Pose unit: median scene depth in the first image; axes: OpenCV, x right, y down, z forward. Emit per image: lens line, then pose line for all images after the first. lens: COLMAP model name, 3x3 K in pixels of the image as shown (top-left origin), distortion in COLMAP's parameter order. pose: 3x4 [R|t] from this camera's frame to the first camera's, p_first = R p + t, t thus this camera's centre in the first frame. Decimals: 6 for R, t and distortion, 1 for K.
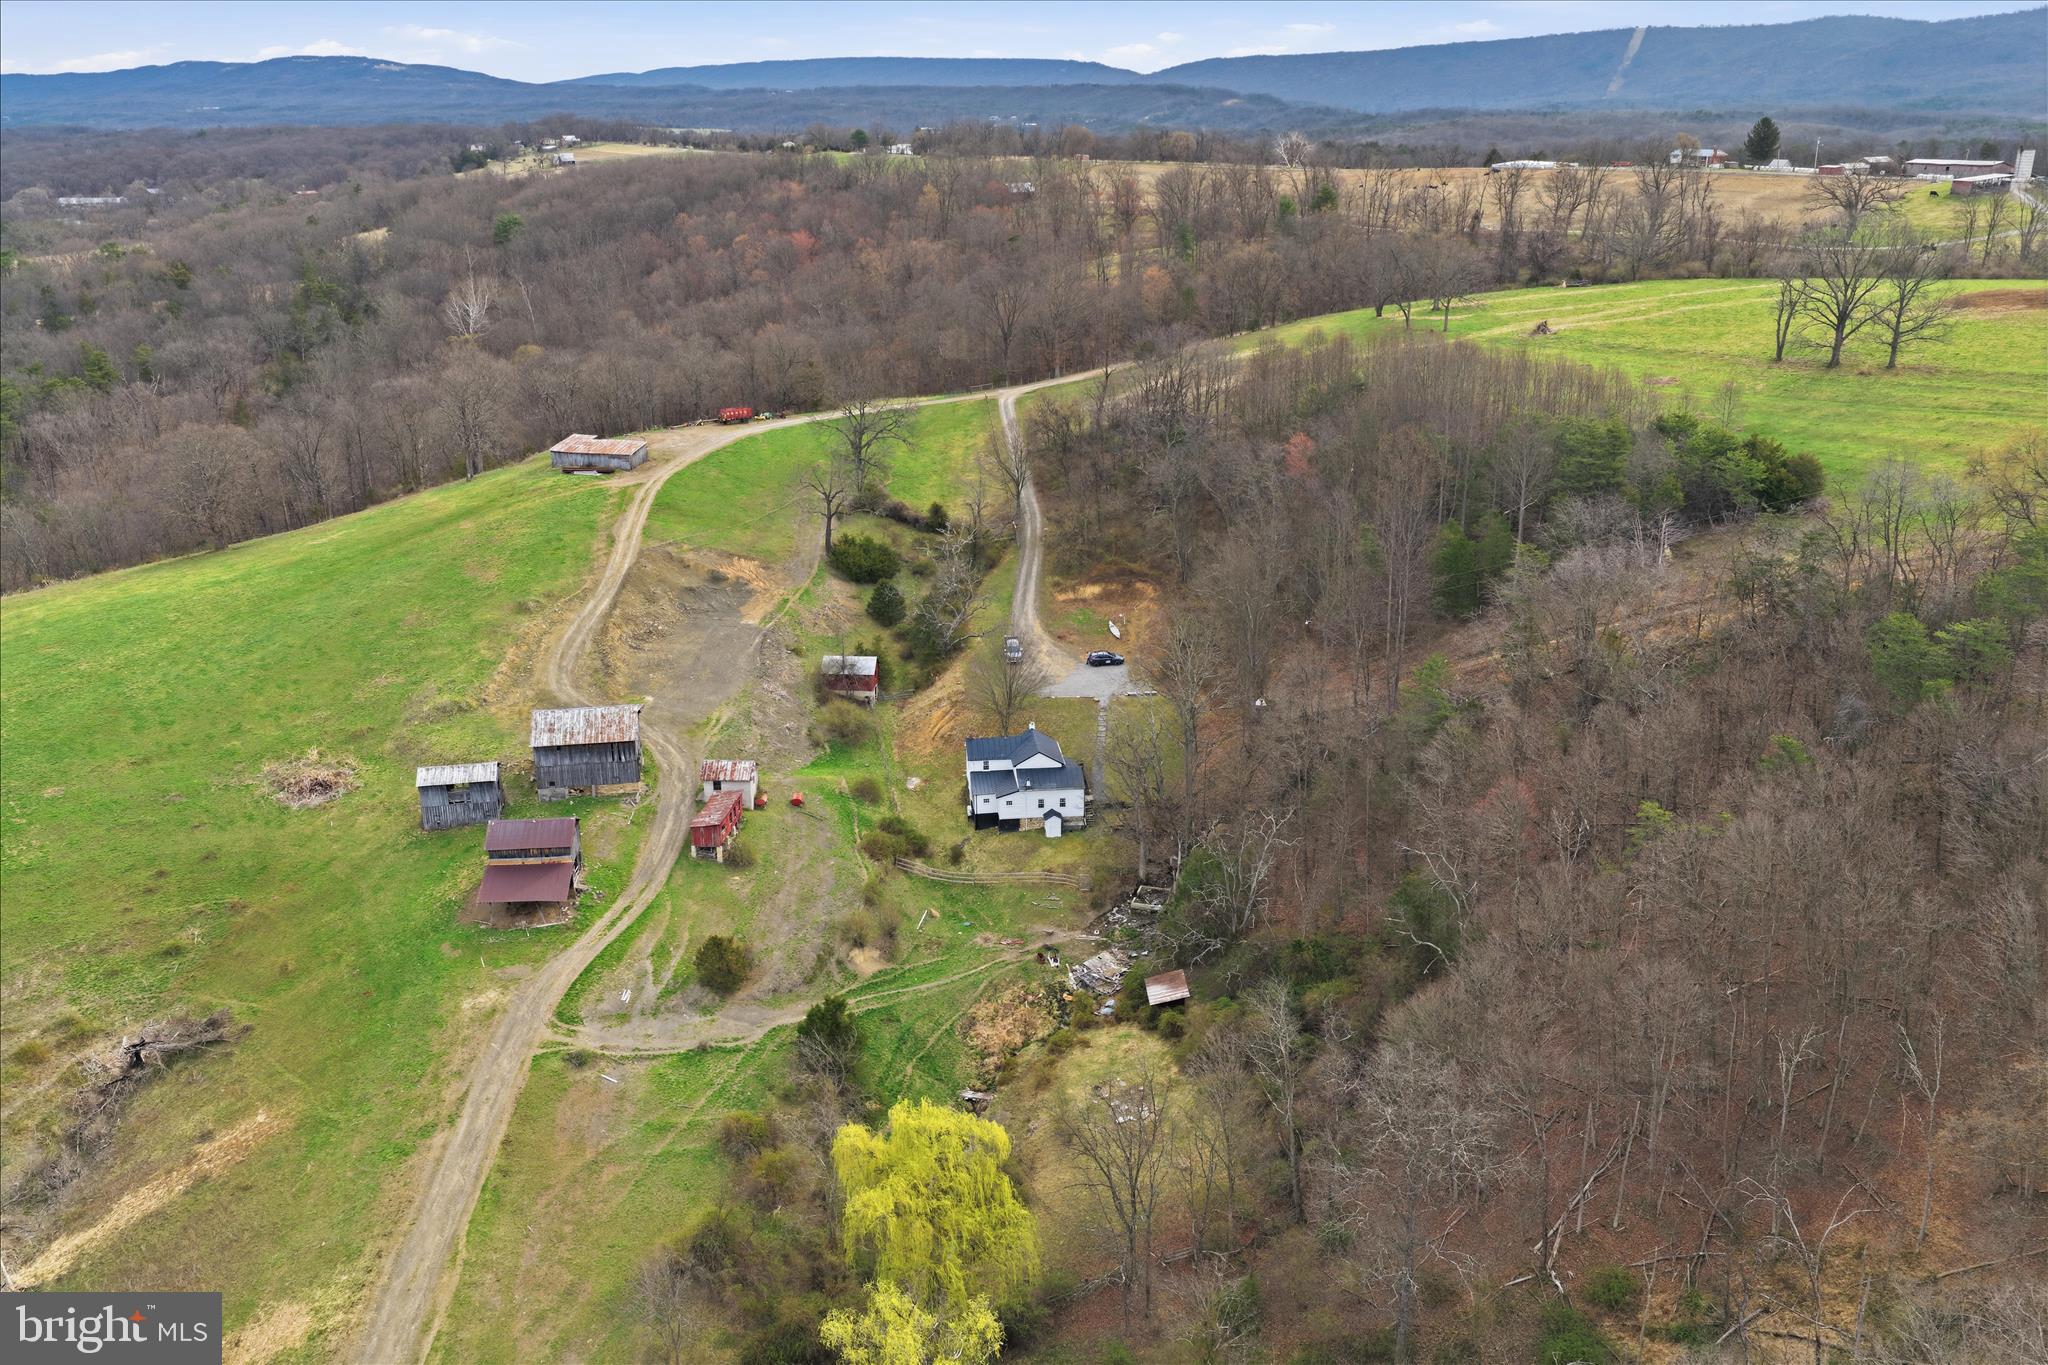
lens RADIAL K [[1685.9, 0, 1037.7], [0, 1685.9, 688.4], [0, 0, 1]] dist [-0.012562, 0.026607]
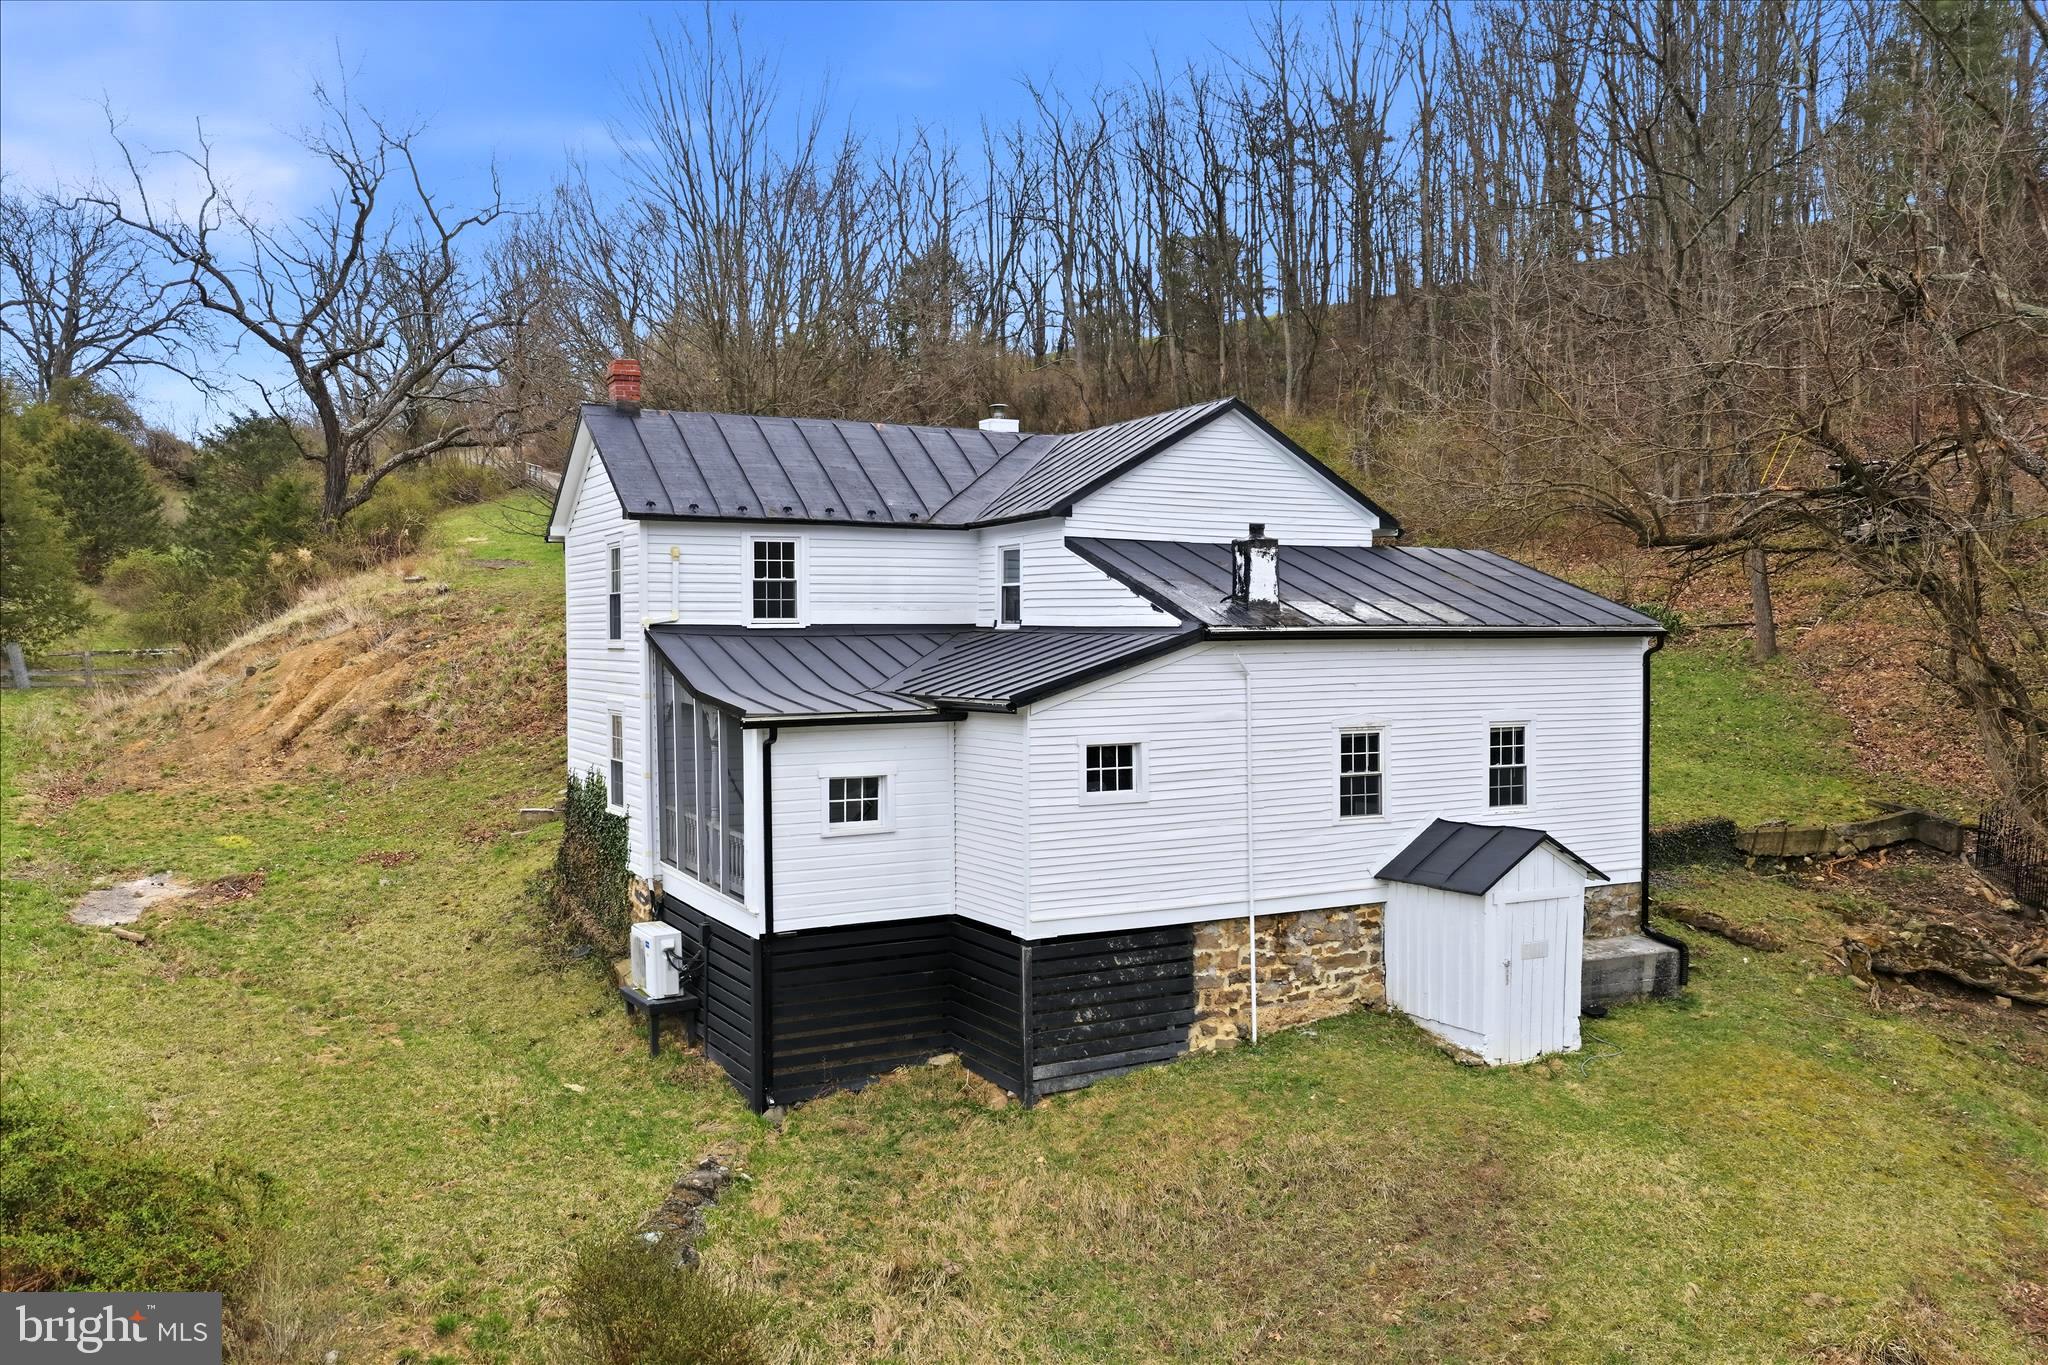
lens RADIAL K [[1685.9, 0, 1023.7], [0, 1685.9, 680.1], [0, 0, 1]] dist [-0.012562, 0.026607]
pose [[0.933235, -0.010942, 0.359099, -0.058844], [0.118757, 0.952744, -0.279598, 0.090935], [-0.339070, 0.303576, 0.890434, 0.902949]]
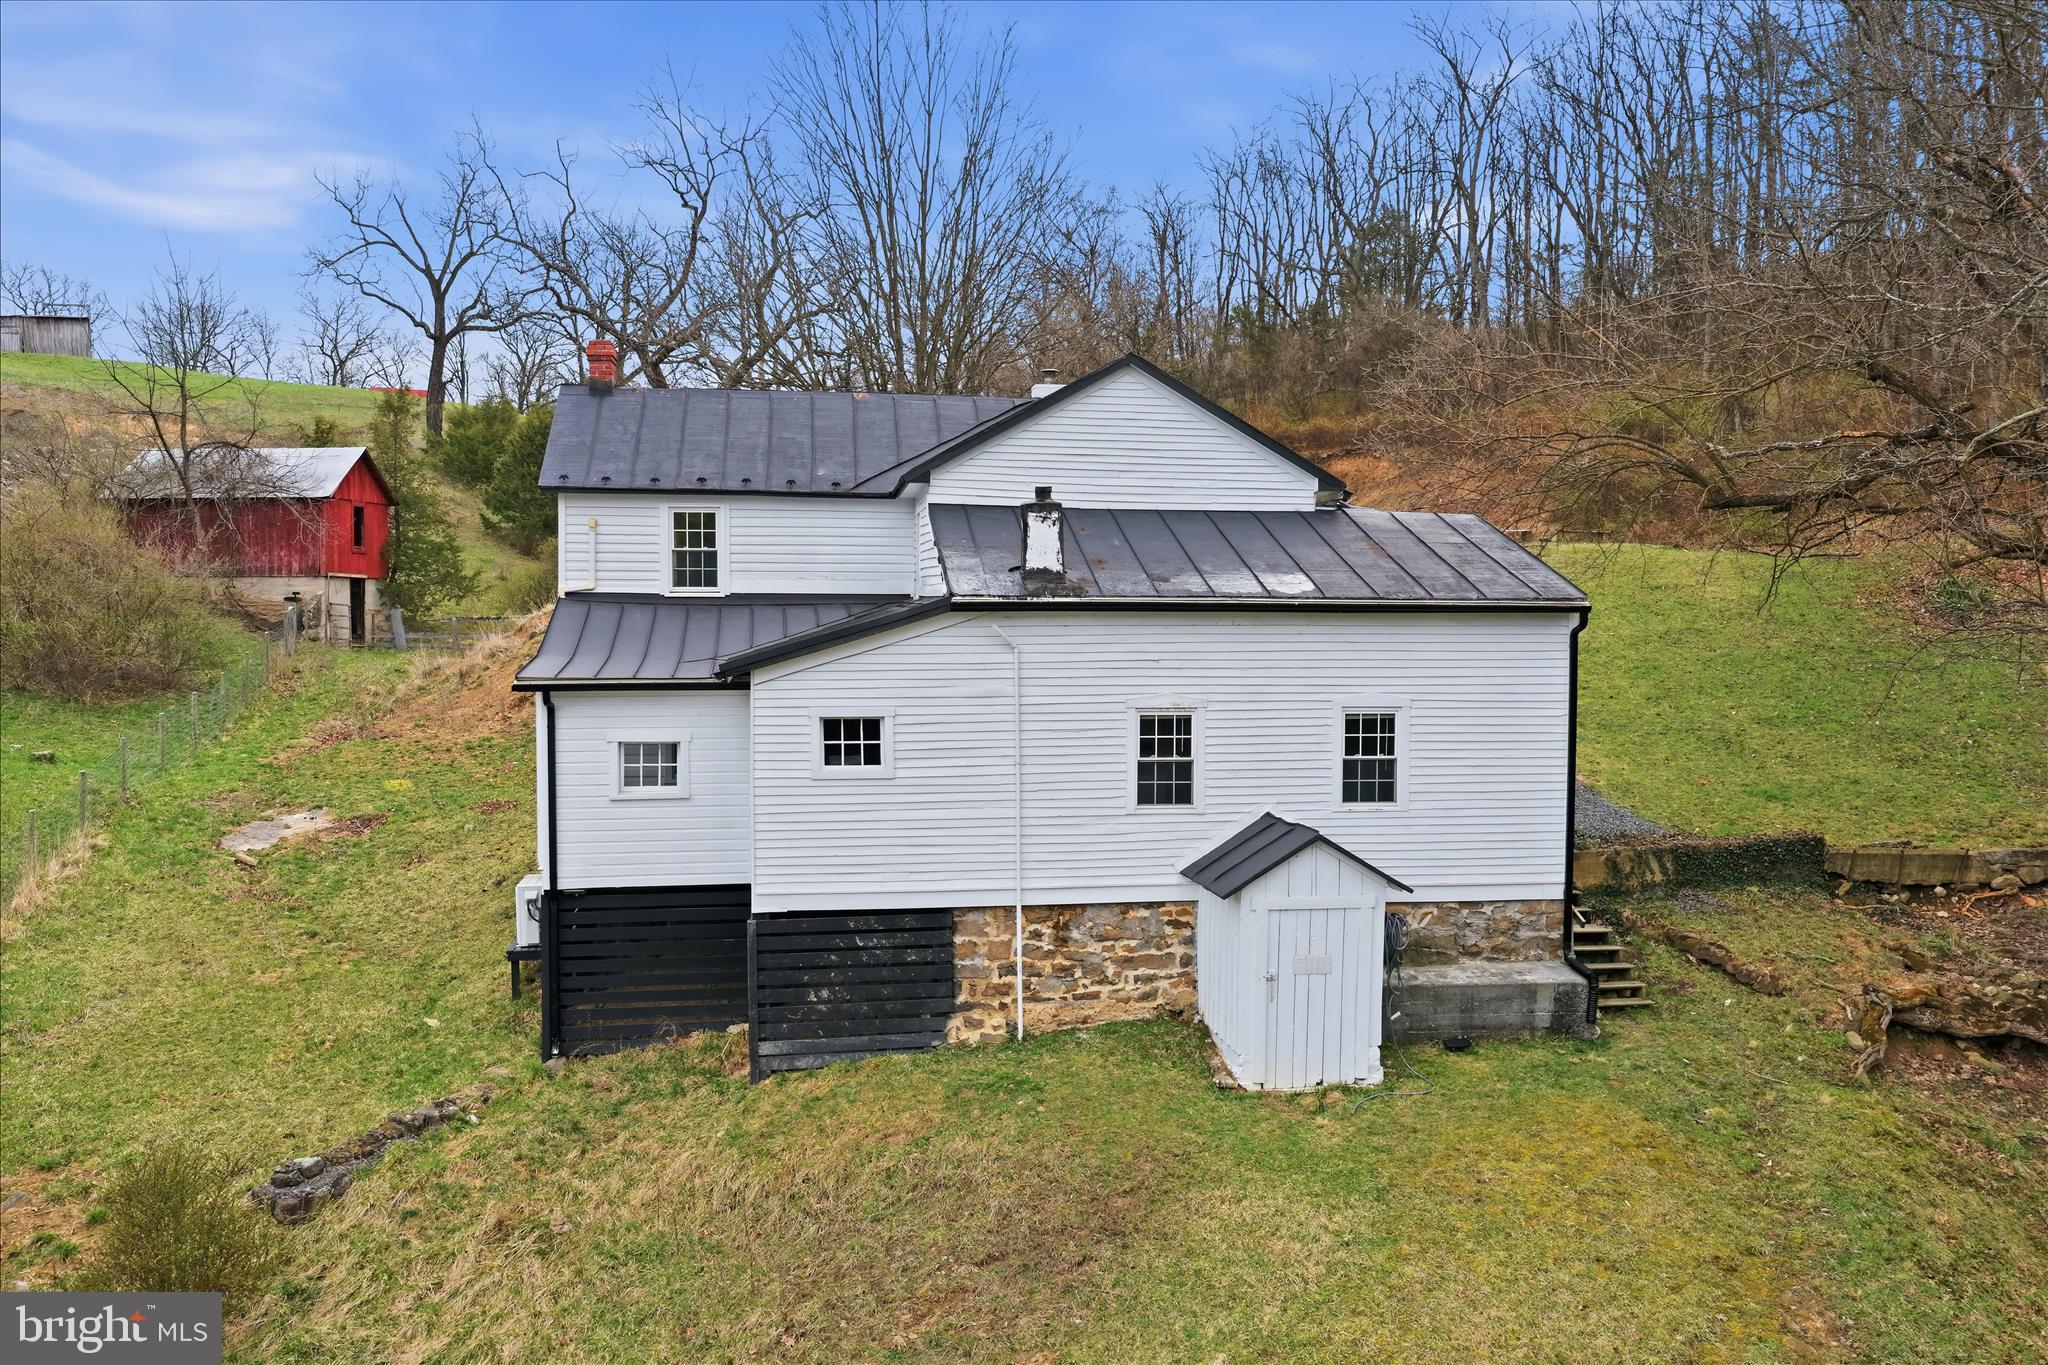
lens RADIAL K [[1685.9, 0, 1030.7], [0, 1685.9, 680.3], [0, 0, 1]] dist [-0.012562, 0.026607]
pose [[0.999669, 0.006504, 0.024894, -0.008743], [0.000911, 0.957963, -0.286890, 0.092981], [-0.025713, 0.286818, 0.957640, 0.897850]]
